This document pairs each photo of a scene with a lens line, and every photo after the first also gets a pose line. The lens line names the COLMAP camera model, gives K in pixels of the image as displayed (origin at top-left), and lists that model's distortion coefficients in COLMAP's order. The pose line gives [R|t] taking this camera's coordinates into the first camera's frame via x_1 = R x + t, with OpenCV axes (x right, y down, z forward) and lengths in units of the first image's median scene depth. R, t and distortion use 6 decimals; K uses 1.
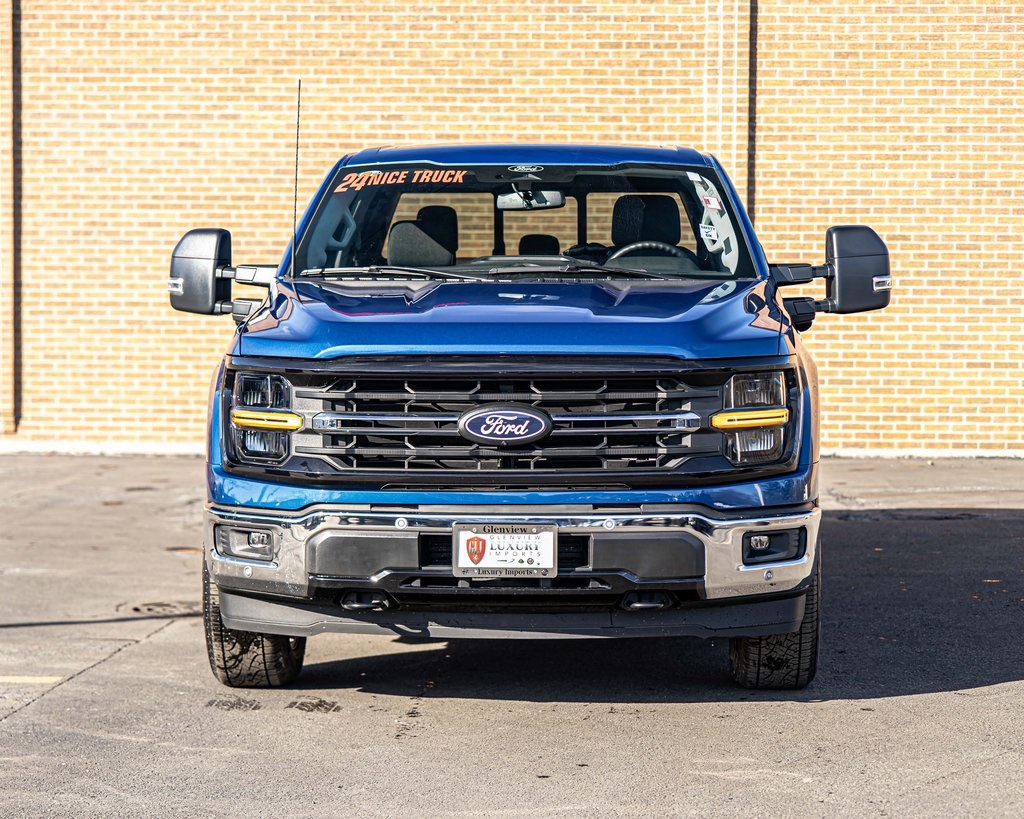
lens RADIAL K [[2376.7, 0, 509.5], [0, 2376.7, 418.7], [0, 0, 1]] dist [0.036174, 0.000000]
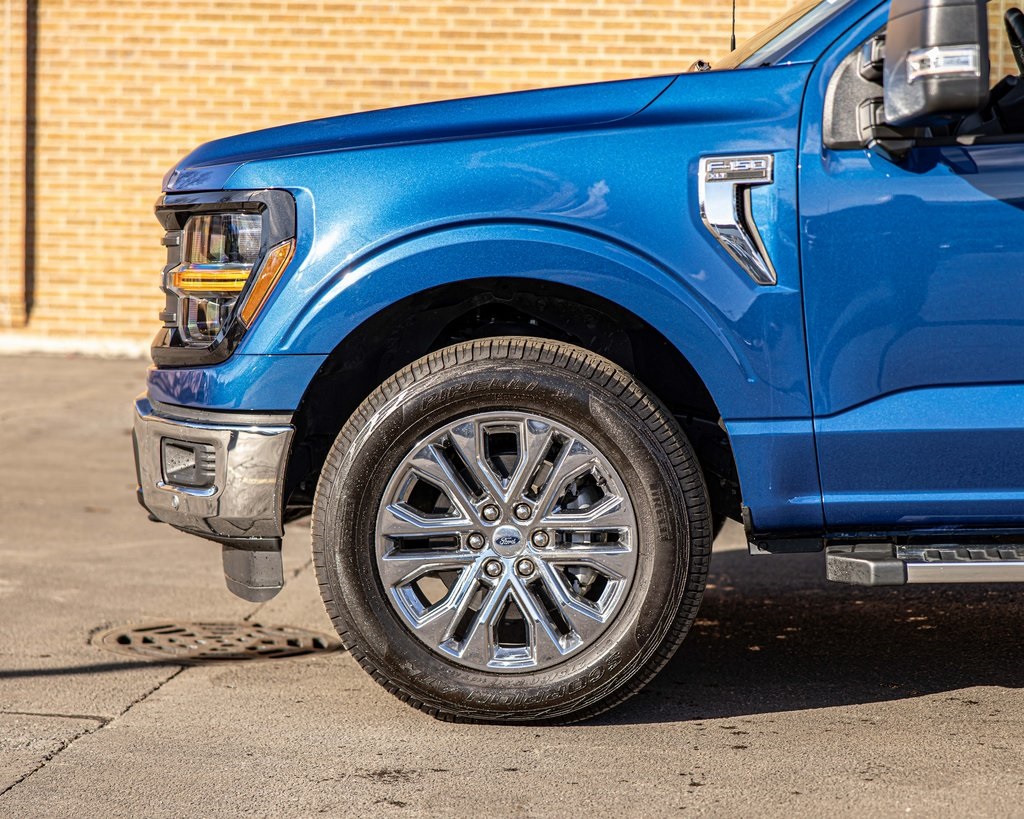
lens RADIAL K [[2487.0, 0, 518.5], [0, 2487.0, 414.7], [0, 0, 1]] dist [0.050552, 0.000000]
pose [[0.998842, 0.020939, -0.043310, -0.022126], [-0.019293, 0.999089, 0.038063, 0.001293], [0.044068, -0.037183, 0.998336, 0.239195]]
